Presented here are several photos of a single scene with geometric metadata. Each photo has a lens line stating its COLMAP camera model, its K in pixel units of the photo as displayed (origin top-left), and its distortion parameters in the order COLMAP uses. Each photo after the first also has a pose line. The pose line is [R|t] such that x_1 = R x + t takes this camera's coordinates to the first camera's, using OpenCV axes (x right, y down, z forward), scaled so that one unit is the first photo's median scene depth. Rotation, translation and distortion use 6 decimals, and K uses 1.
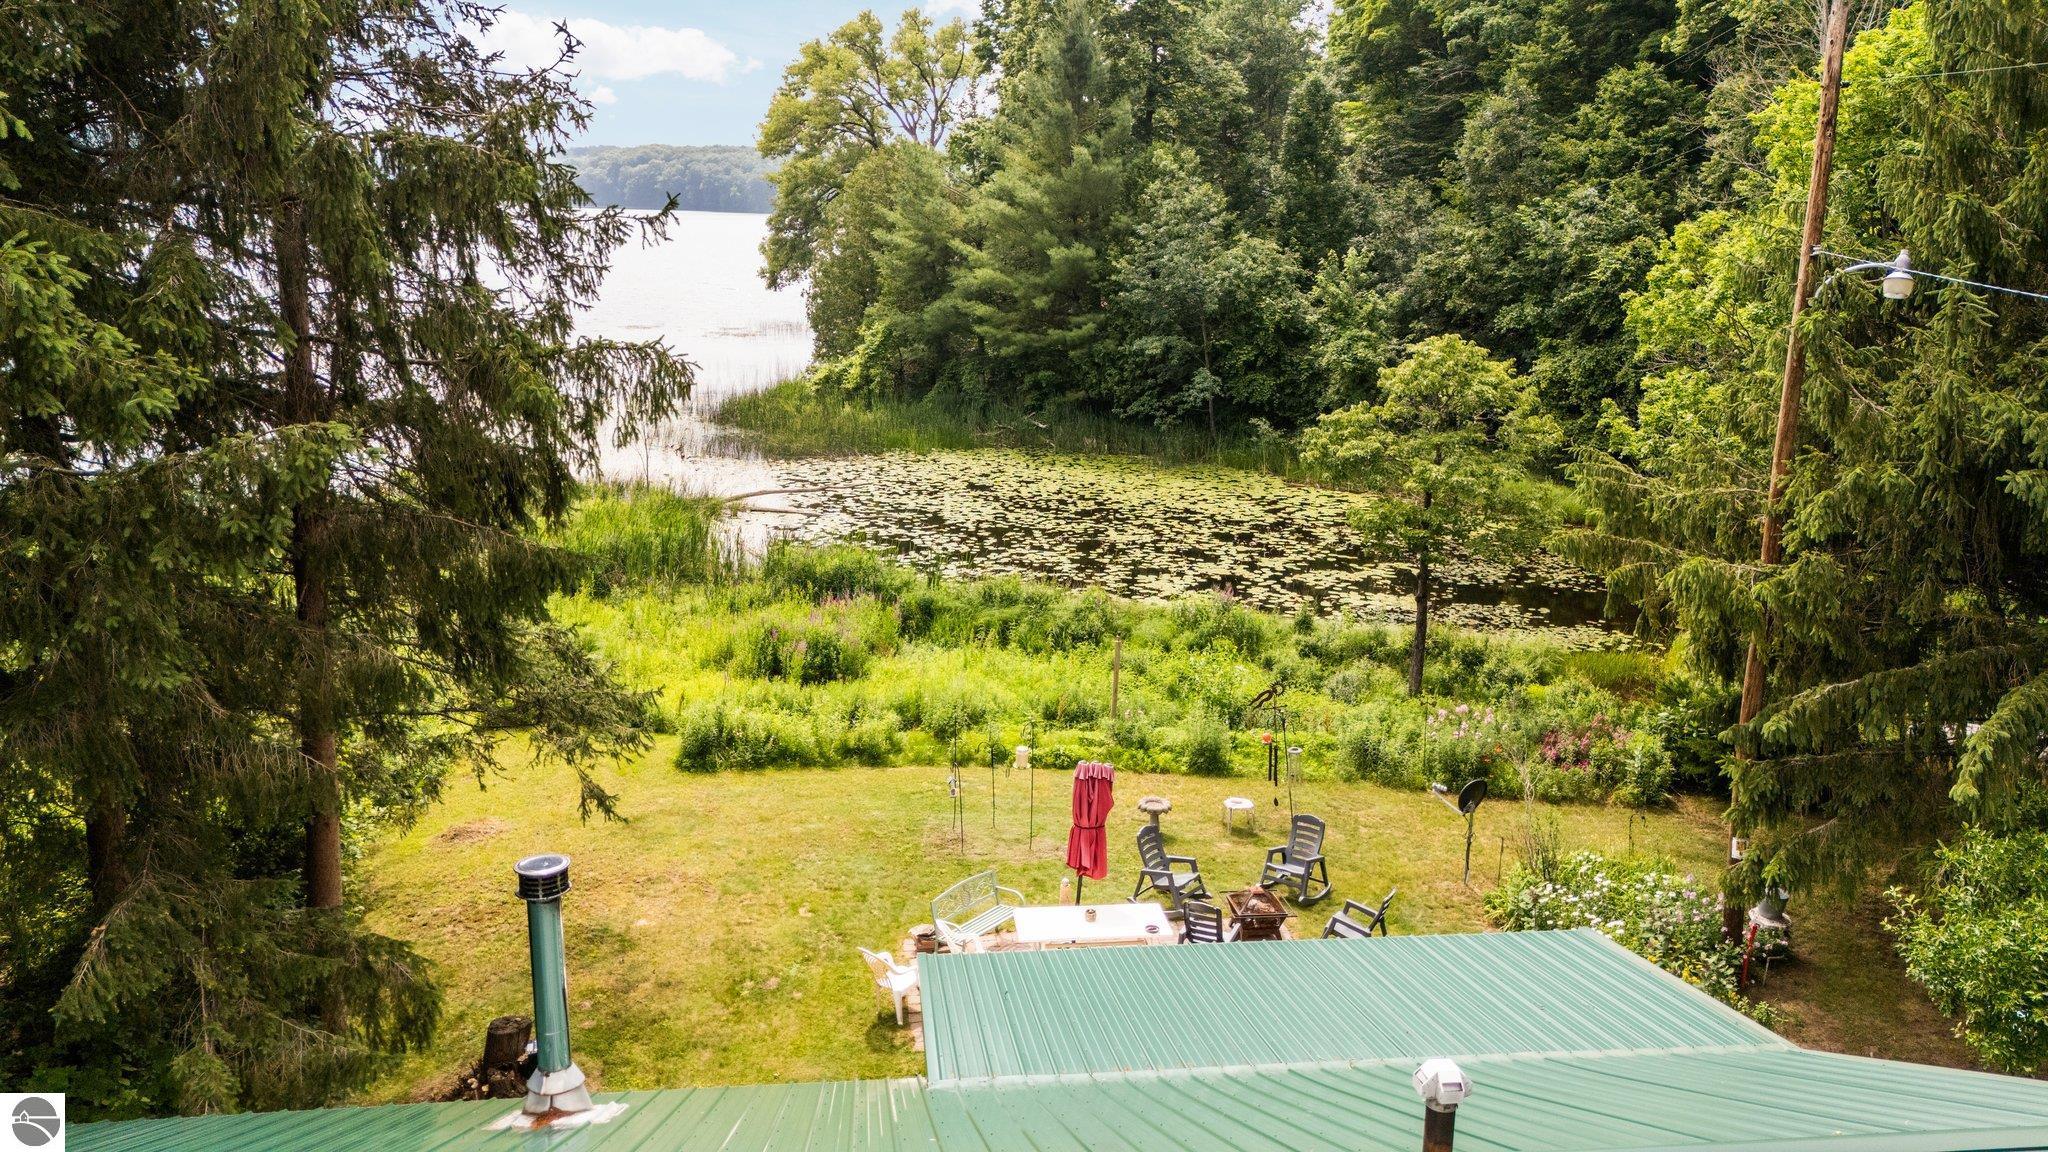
lens RADIAL K [[1525.8, 0, 1026.1], [0, 1525.8, 540.7], [0, 0, 1]] dist [0.210597, -0.315002]
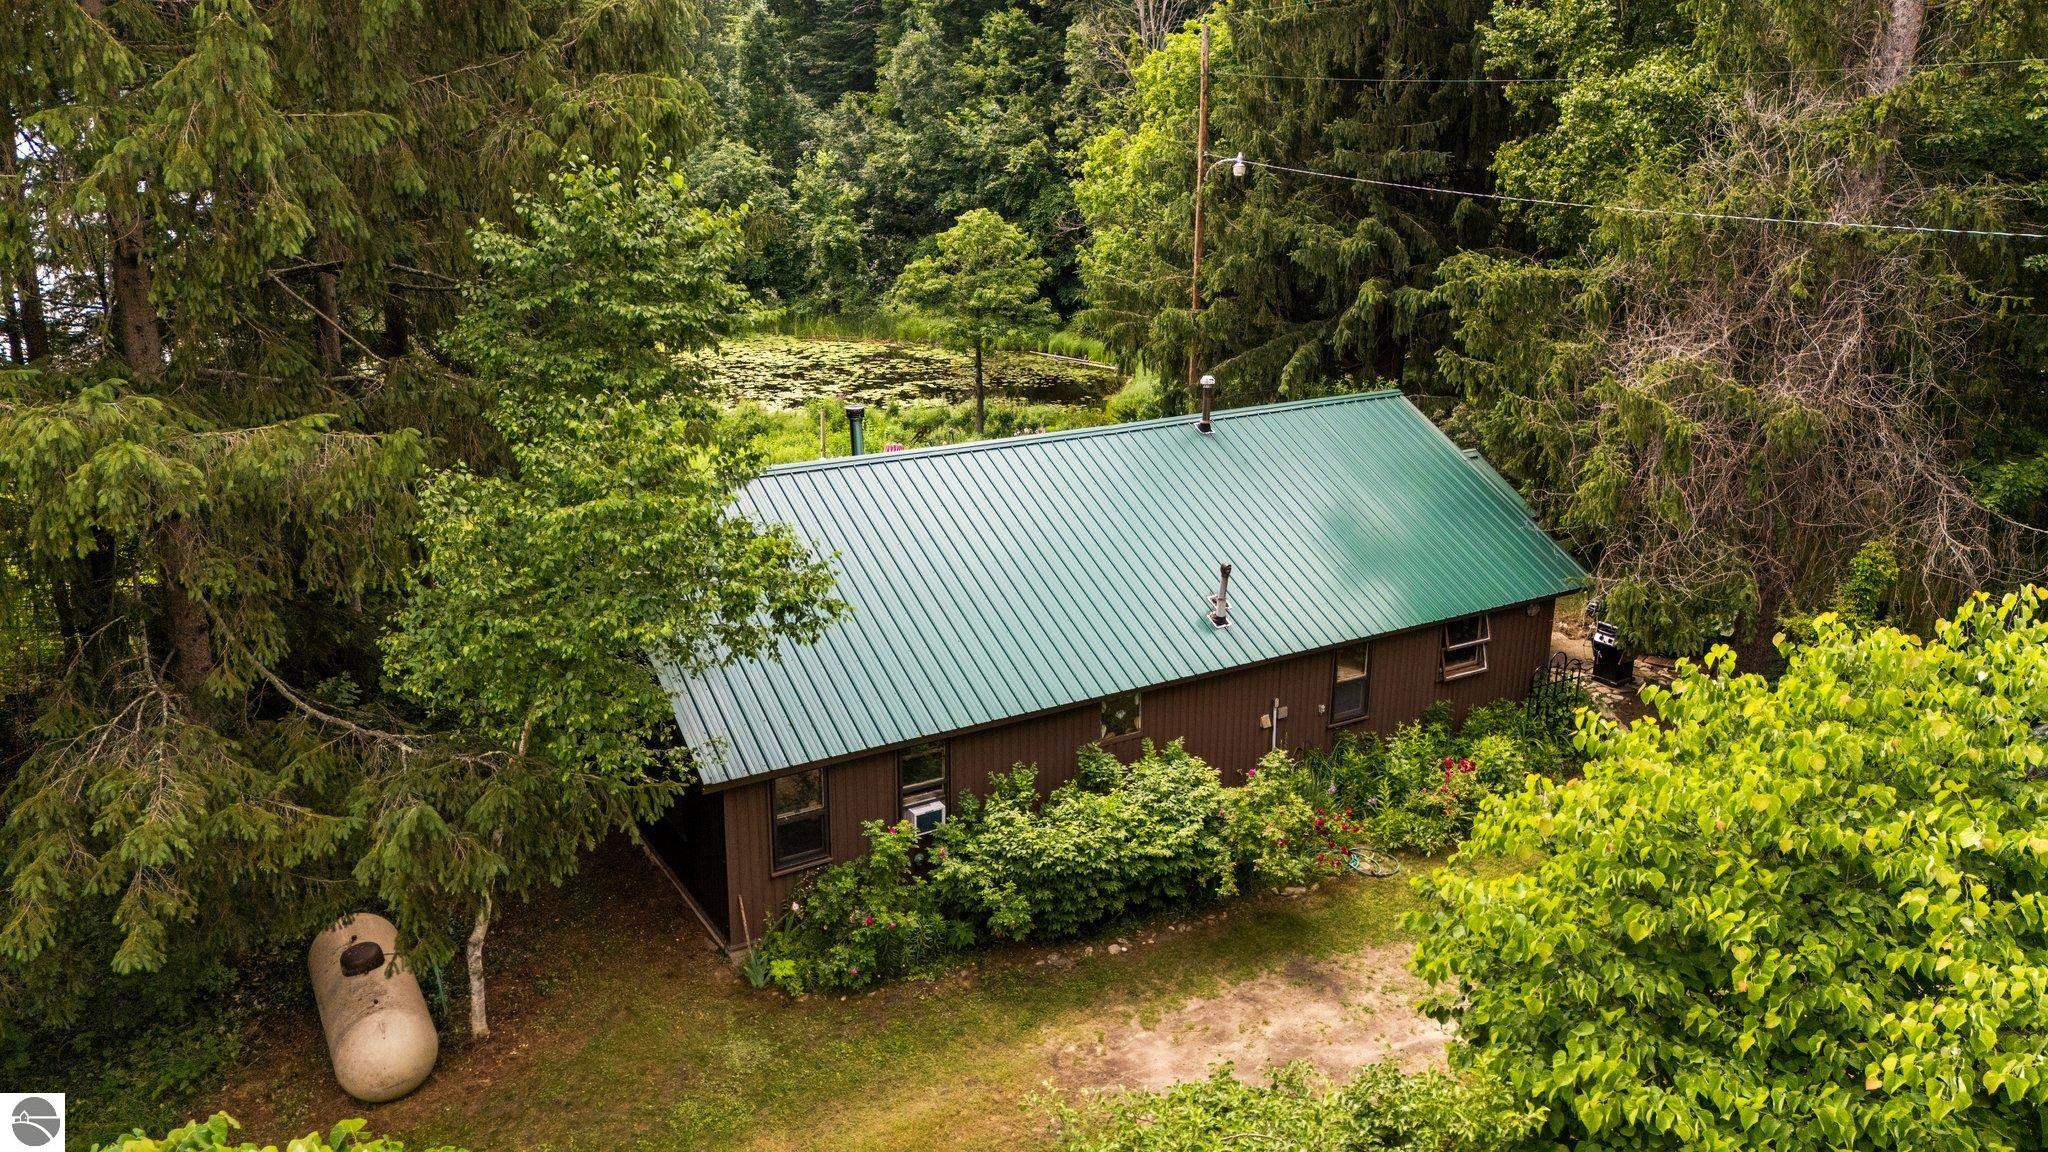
lens RADIAL K [[1596.1, 0, 1024.0], [0, 1596.1, 554.4], [0, 0, 1]] dist [0.096327, -0.093107]
pose [[0.911066, -0.126490, 0.392375, -0.199429], [0.101506, 0.991293, 0.083873, 0.045047], [-0.399568, -0.036585, 0.915973, -0.282005]]
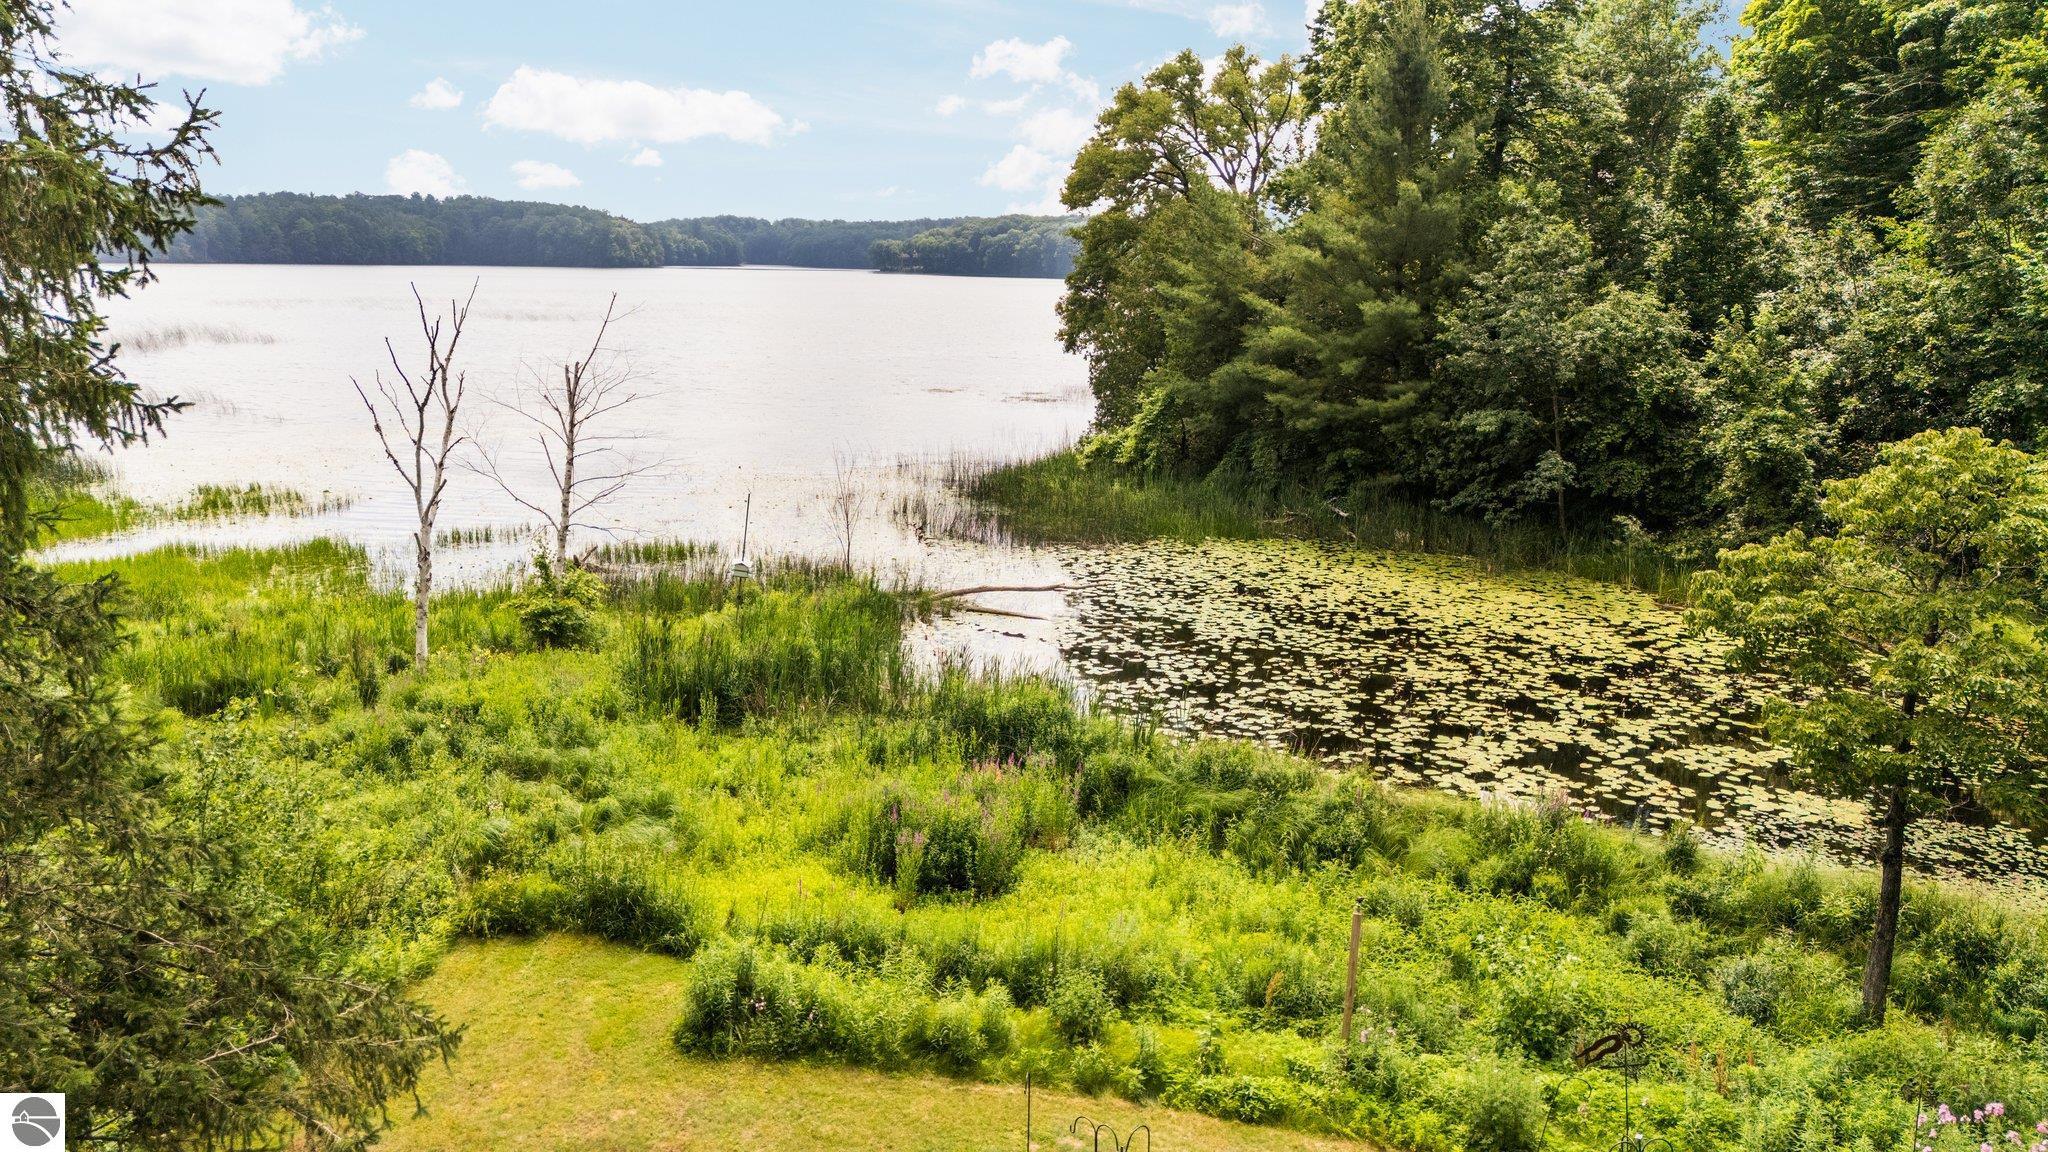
lens RADIAL K [[1505.8, 0, 1024.0], [0, 1505.8, 576.0], [0, 0, 1]] dist [0.082723, -0.078423]
pose [[0.973972, 0.045574, -0.222039, 0.029527], [-0.049402, 0.998710, -0.011715, -0.027490], [0.221218, 0.022379, 0.974967, 0.189572]]
